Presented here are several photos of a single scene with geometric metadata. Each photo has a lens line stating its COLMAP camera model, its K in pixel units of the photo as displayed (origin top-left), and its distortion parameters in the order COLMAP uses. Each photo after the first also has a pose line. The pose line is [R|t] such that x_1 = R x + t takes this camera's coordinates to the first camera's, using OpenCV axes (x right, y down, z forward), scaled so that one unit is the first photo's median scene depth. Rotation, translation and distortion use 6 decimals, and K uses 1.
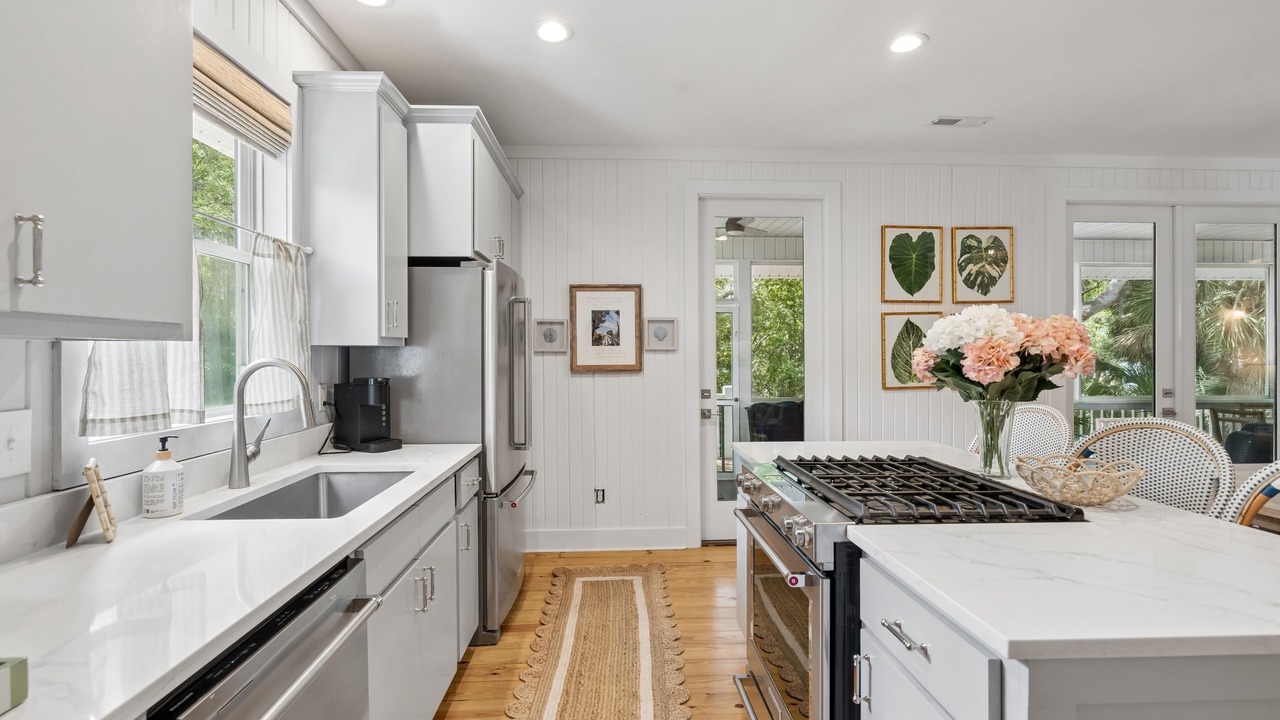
lens RADIAL K [[584.6, 0, 635.6], [0, 584.6, 351.2], [0, 0, 1]] dist [-0.001422, 0.000282]
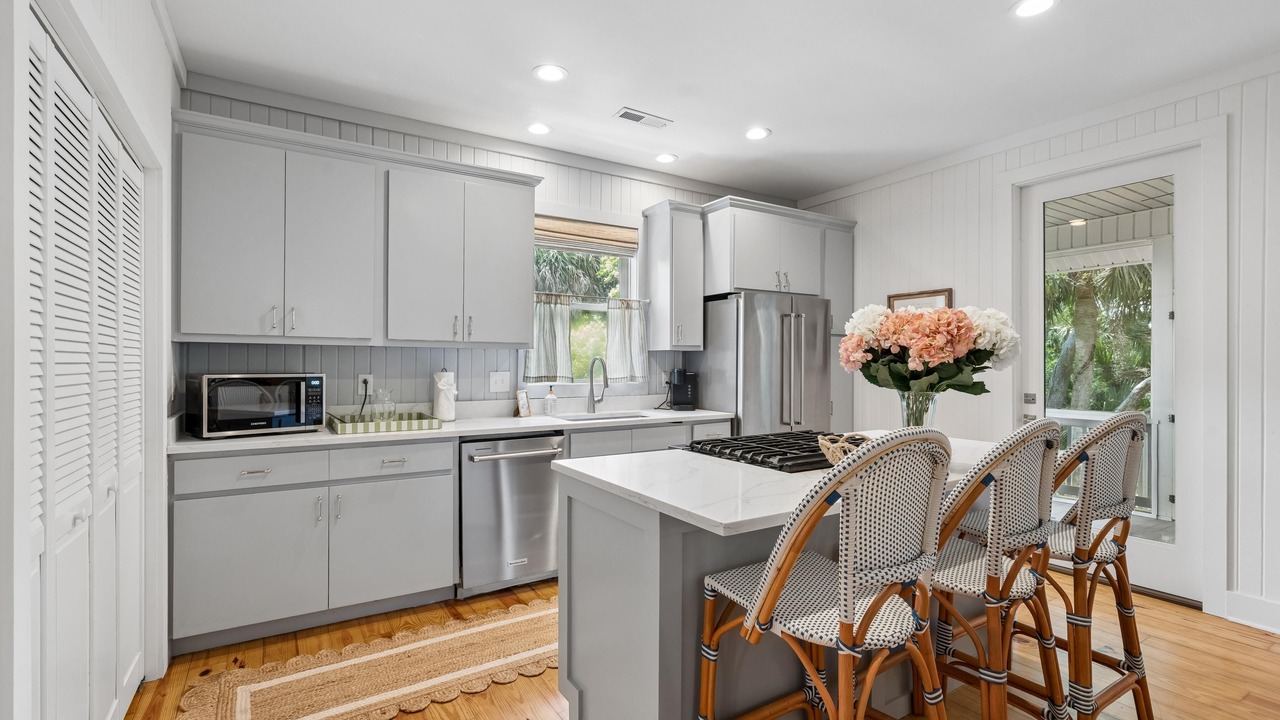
lens RADIAL K [[616.7, 0, 683.2], [0, 616.7, 367.1], [0, 0, 1]] dist [0.001713, -0.000012]
pose [[0.504149, 0.008698, -0.863573, 0.957643], [0.001039, 0.999942, 0.010678, 0.017681], [0.863616, -0.006280, 0.504111, 0.056759]]
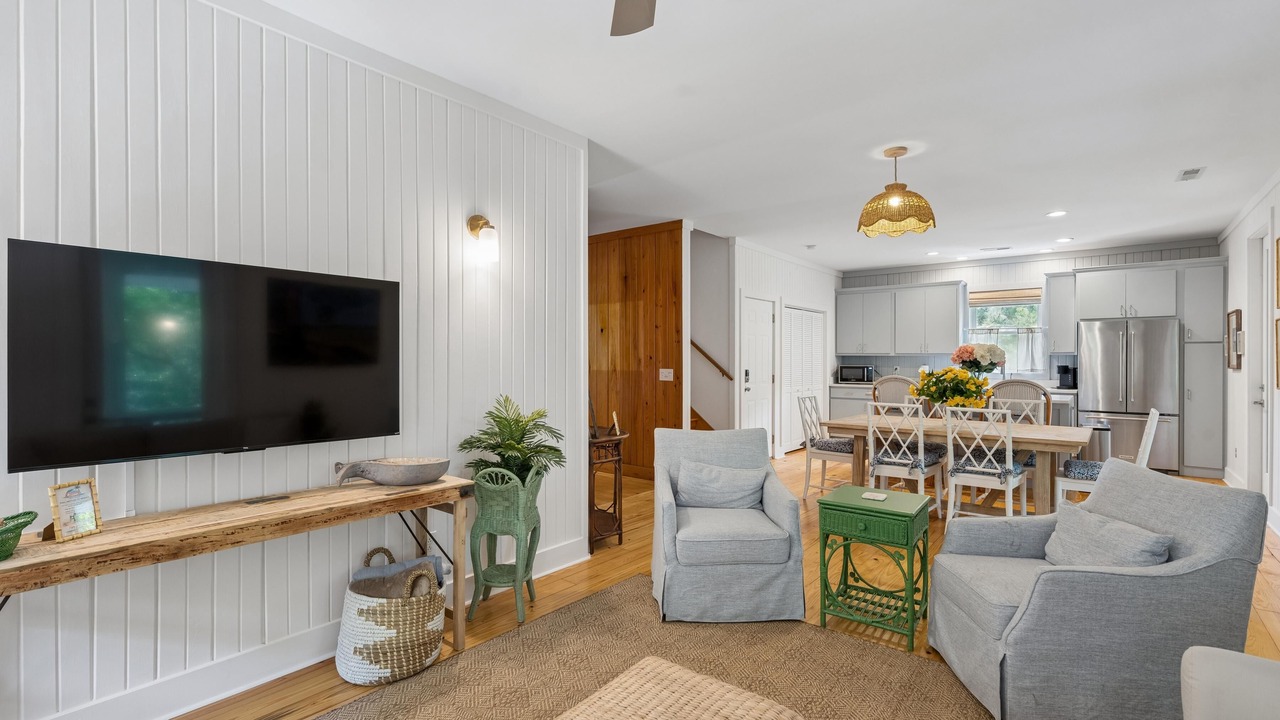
lens RADIAL K [[588.5, 0, 646.4], [0, 588.5, 361.2], [0, 0, 1]] dist [0.000851, 0.000527]
pose [[-0.657632, 0.001881, -0.753337, 2.738626], [0.002127, 0.999998, 0.000640, 0.013704], [0.753336, -0.001182, -0.657635, 1.139615]]
